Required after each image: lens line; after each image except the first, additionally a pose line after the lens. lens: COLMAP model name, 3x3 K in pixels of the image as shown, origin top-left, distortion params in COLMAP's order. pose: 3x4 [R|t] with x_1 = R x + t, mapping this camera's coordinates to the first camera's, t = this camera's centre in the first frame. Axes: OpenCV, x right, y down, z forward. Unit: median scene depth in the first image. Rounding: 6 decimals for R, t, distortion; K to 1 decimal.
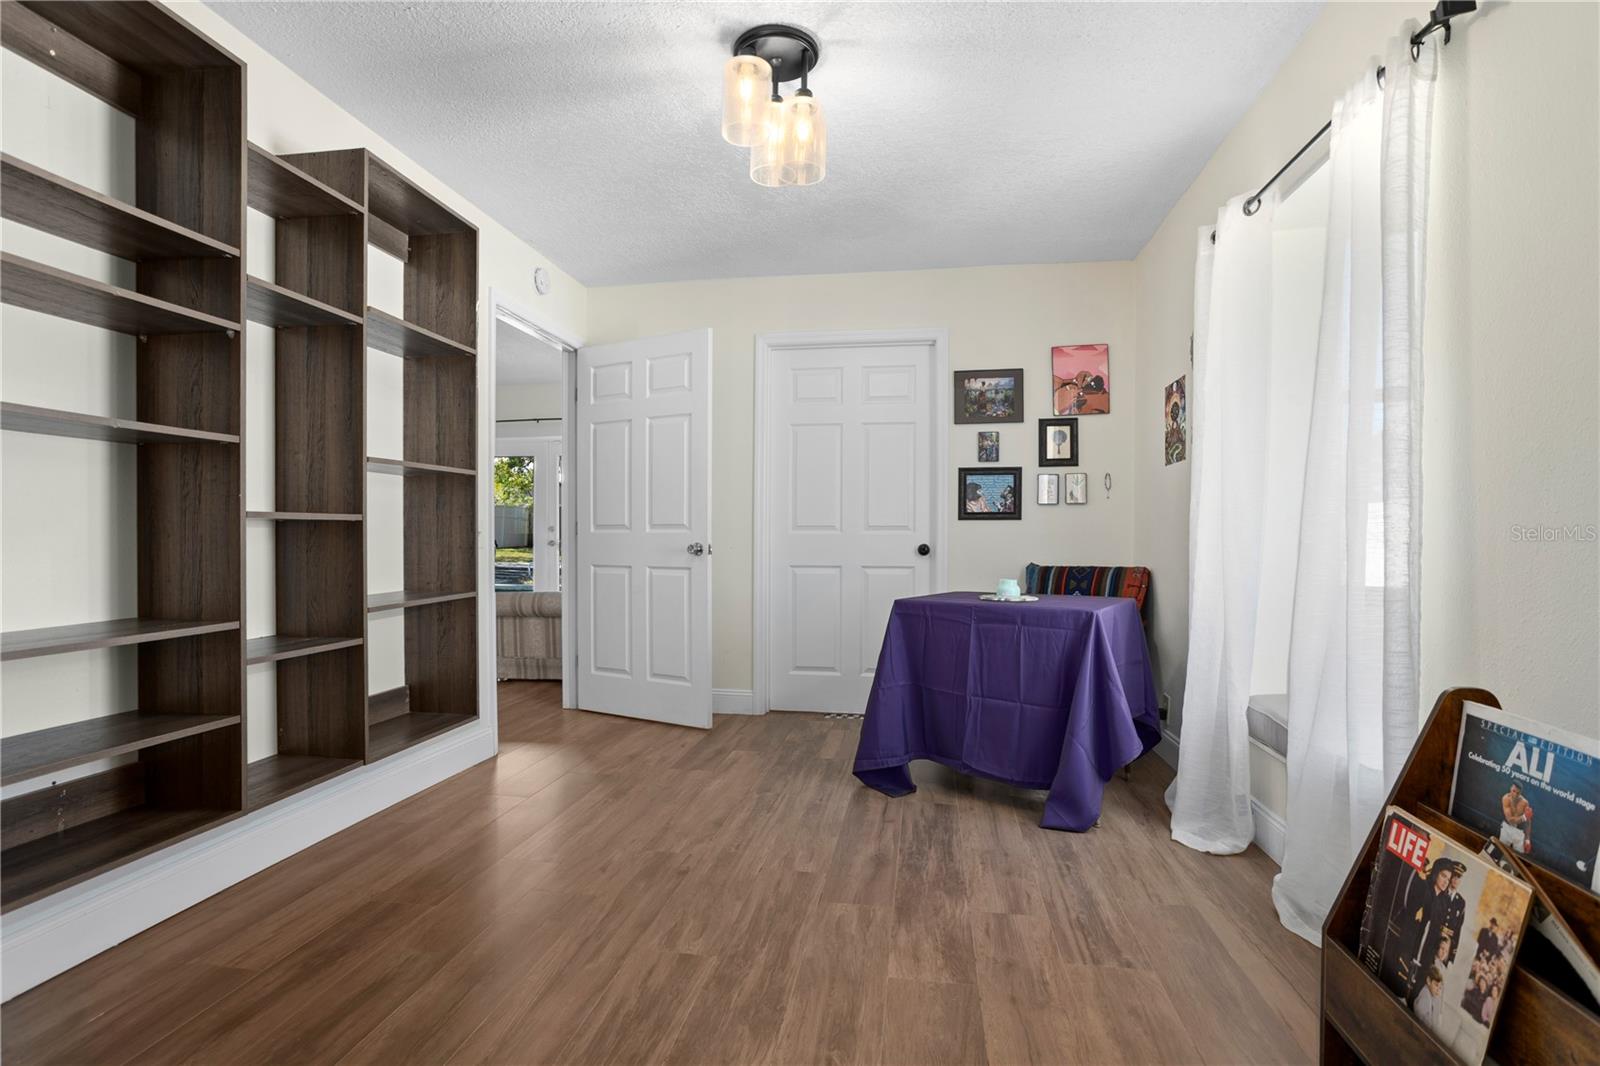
lens RADIAL K [[773.5, 0, 801.0], [0, 773.5, 516.6], [0, 0, 1]] dist [-0.050880, 0.034049]
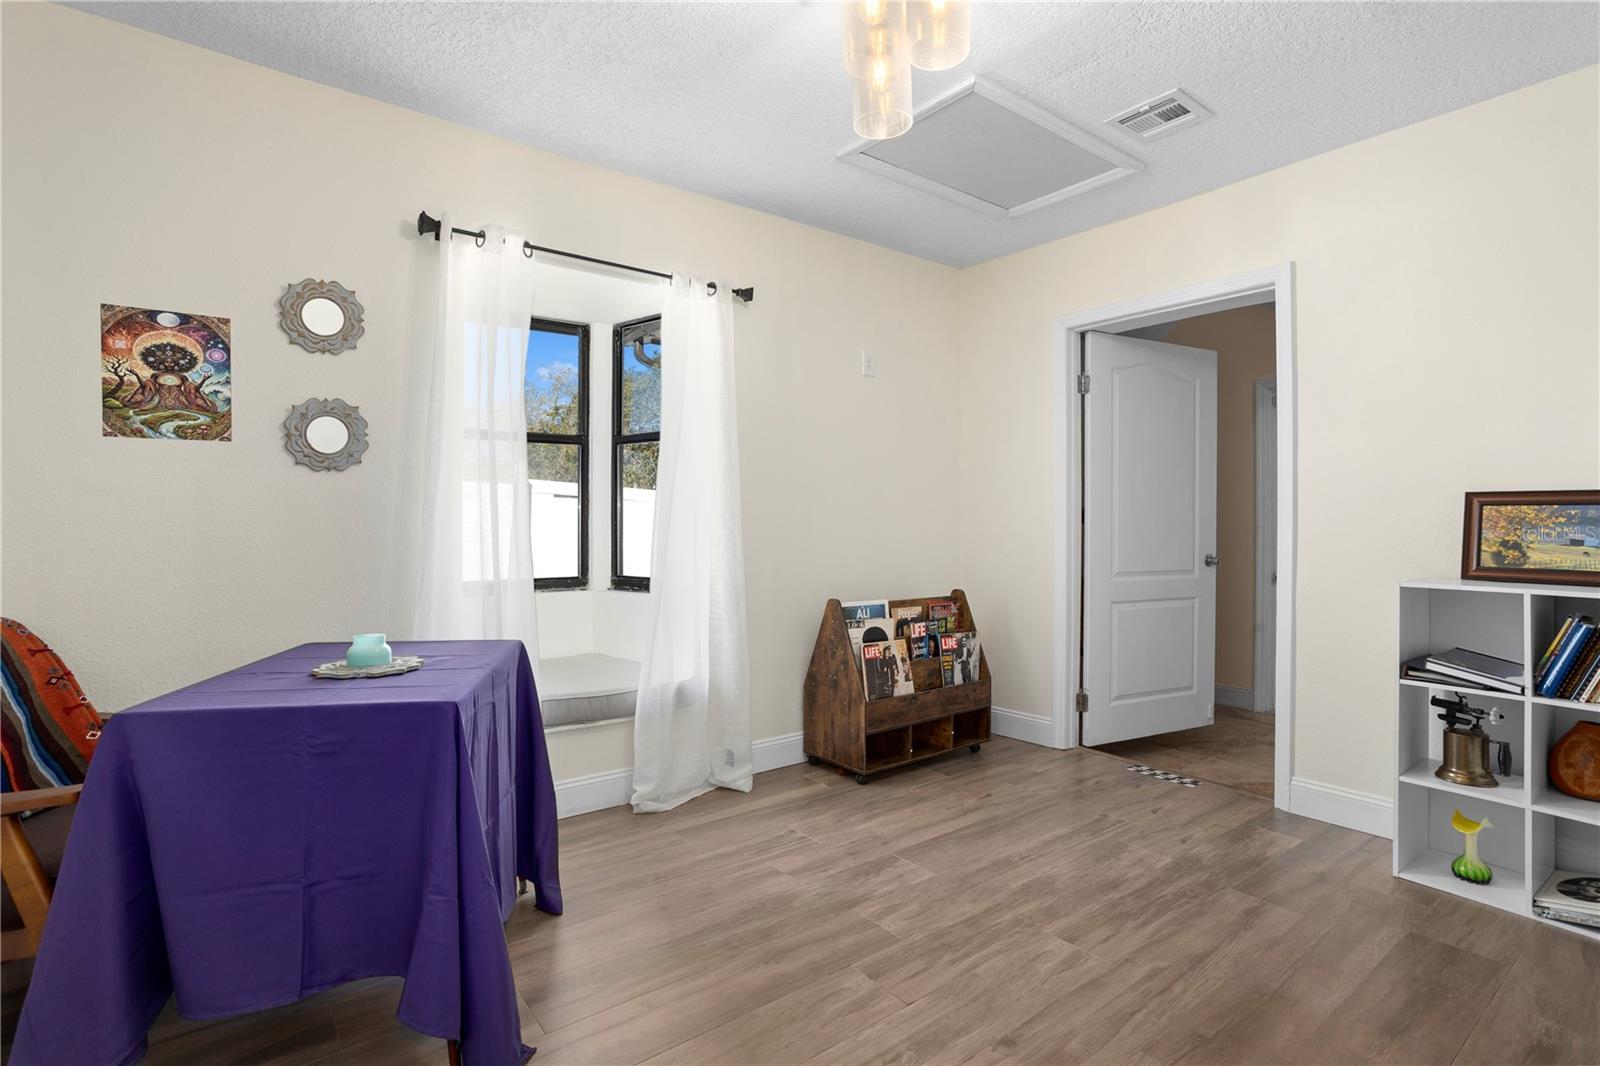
lens RADIAL K [[771.0, 0, 796.5], [0, 771.0, 512.2], [0, 0, 1]] dist [-0.053604, 0.032455]
pose [[-0.717558, 0.004944, 0.696481, -0.623965], [-0.016993, 0.999553, -0.024602, -0.008748], [-0.696291, -0.029489, -0.717154, 2.045851]]
